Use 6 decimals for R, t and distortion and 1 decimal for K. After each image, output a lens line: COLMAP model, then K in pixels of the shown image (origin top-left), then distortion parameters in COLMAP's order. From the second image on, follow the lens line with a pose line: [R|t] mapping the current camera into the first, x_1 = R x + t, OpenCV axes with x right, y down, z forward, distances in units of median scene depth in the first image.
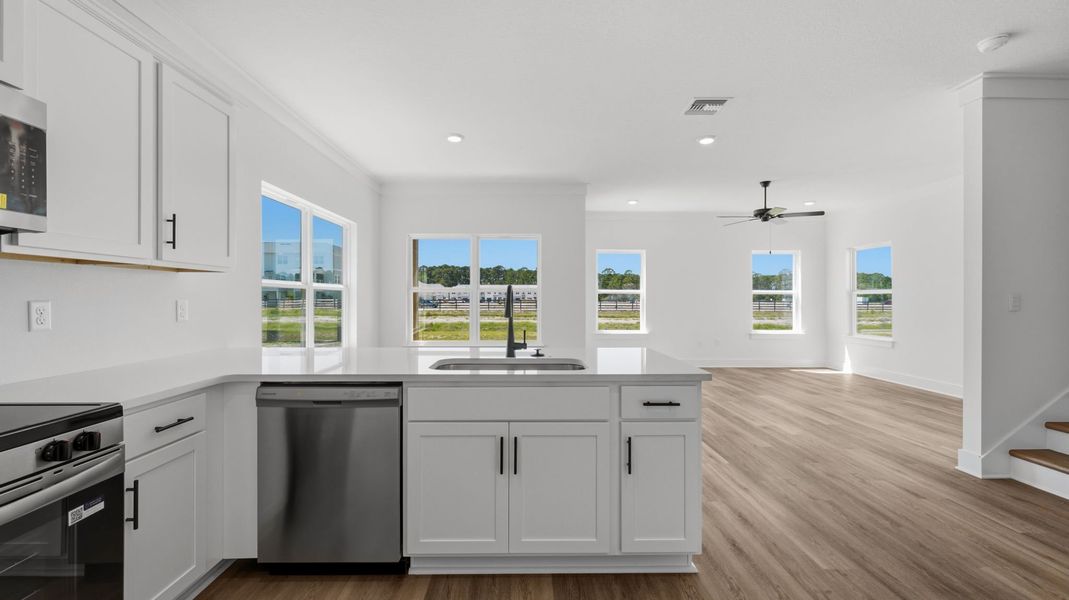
lens RADIAL K [[425.4, 0, 529.5], [0, 425.4, 297.3], [0, 0, 1]] dist [-0.003864, -0.000297]
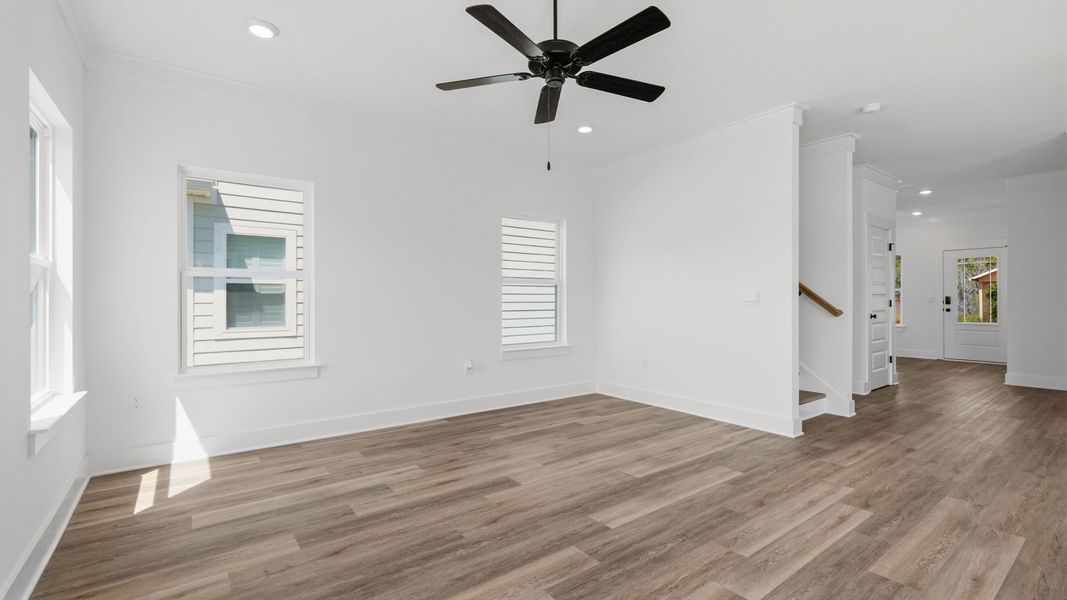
lens RADIAL K [[466.0, 0, 525.6], [0, 466.0, 300.7], [0, 0, 1]] dist [0.001815, -0.001429]
pose [[-0.584080, -0.004252, 0.811685, 0.208179], [-0.003729, 0.999990, 0.002555, 0.017538], [-0.811687, -0.001534, -0.584090, 1.169285]]
